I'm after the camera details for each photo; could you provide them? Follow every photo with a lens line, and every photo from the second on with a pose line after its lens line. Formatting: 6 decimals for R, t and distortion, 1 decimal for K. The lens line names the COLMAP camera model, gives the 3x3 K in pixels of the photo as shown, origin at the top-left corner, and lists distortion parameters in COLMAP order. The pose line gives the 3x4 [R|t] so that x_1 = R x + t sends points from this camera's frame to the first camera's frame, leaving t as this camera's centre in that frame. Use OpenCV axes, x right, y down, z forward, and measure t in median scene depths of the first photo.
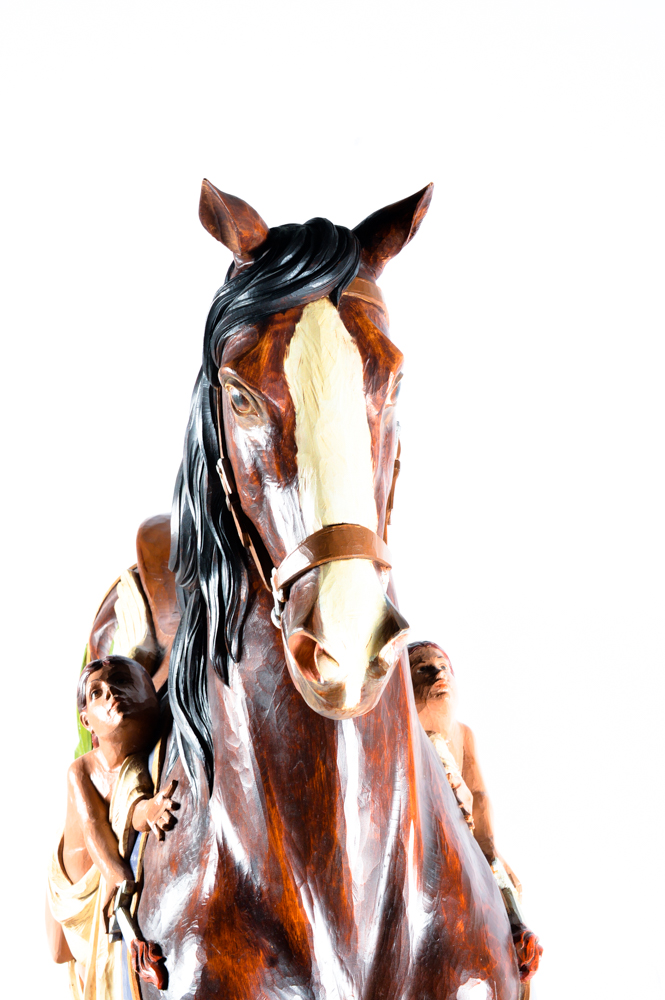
lens RADIAL K [[1732.3, 0, 332.5], [0, 1732.3, 500.0], [0, 0, 1]] dist [-0.001020, 0.019374]
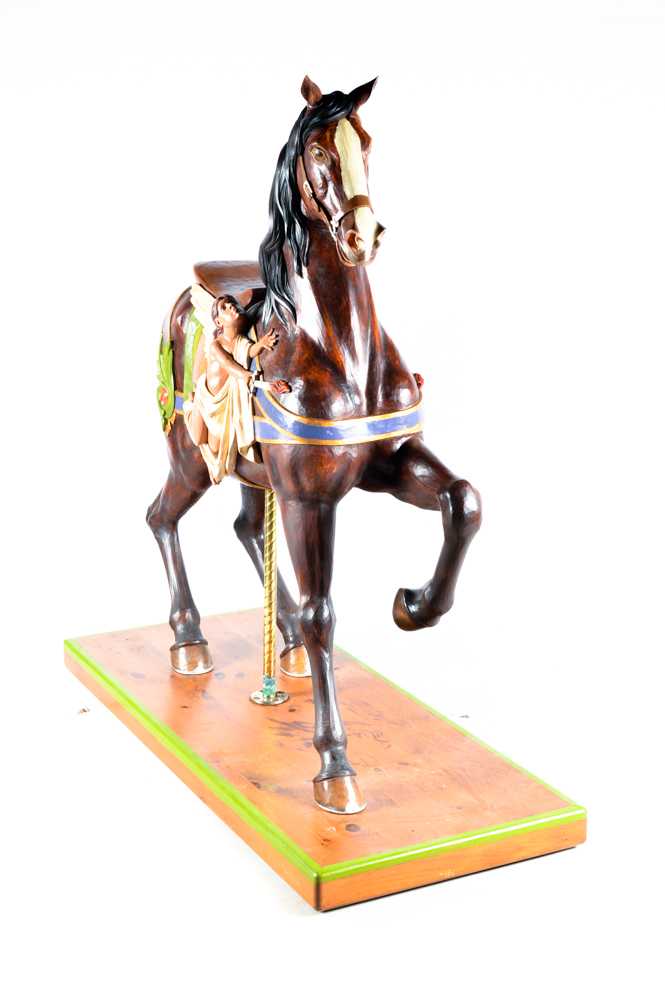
lens RADIAL K [[1732.3, 0, 332.5], [0, 1732.3, 500.0], [0, 0, 1]] dist [-0.001020, 0.019374]
pose [[0.972937, -0.080543, 0.216580, -0.678181], [0.082726, 0.996572, -0.001018, 0.499835], [-0.215755, 0.018907, 0.976264, -1.722435]]
